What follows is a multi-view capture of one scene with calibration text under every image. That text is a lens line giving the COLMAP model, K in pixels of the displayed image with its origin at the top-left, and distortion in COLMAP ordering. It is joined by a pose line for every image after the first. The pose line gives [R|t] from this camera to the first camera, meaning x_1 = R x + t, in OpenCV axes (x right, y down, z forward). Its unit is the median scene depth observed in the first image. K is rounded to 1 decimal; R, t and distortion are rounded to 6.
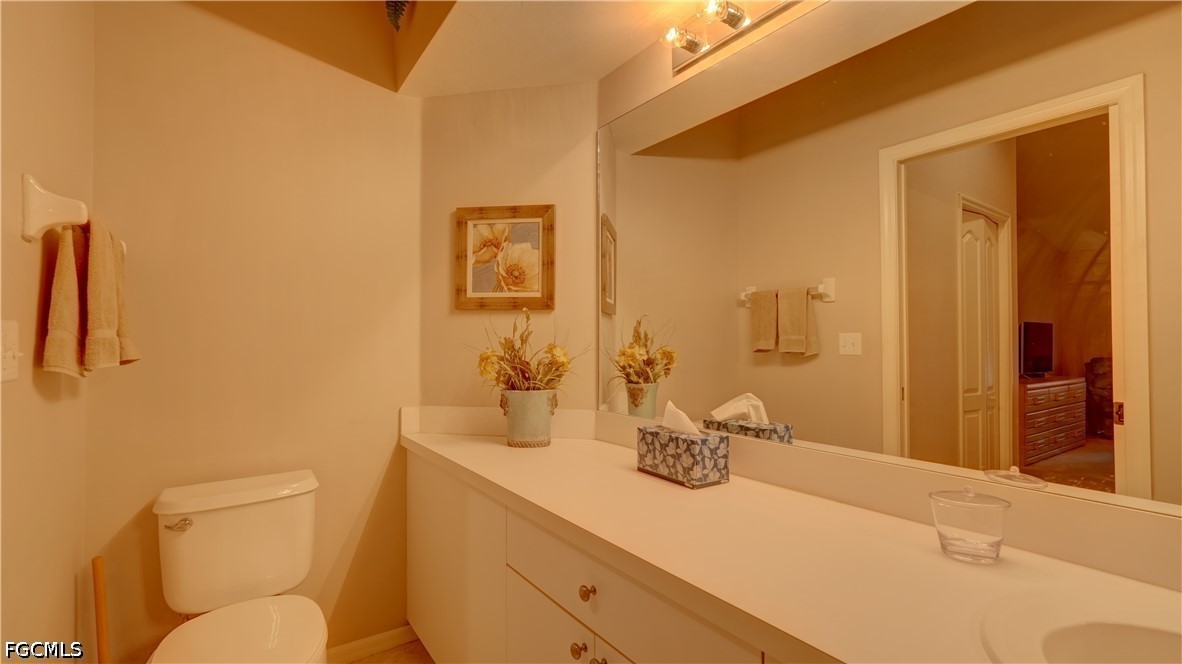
lens RADIAL K [[516.8, 0, 592.0], [0, 516.8, 332.7], [0, 0, 1]] dist [-0.006733, 0.004000]
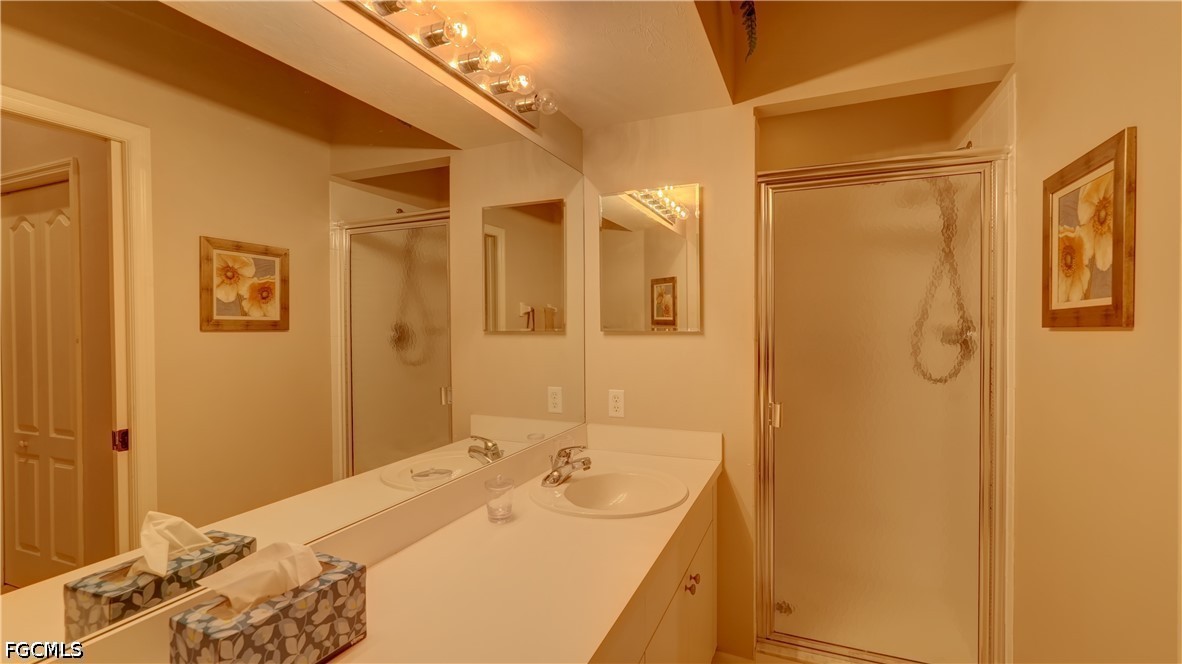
lens RADIAL K [[516.8, 0, 591.9], [0, 516.8, 332.9], [0, 0, 1]] dist [-0.006733, 0.004000]
pose [[-0.531577, -0.008594, 0.846967, -0.511700], [-0.004444, 0.999963, 0.007357, -0.101630], [-0.846999, 0.000147, -0.531595, 1.048124]]
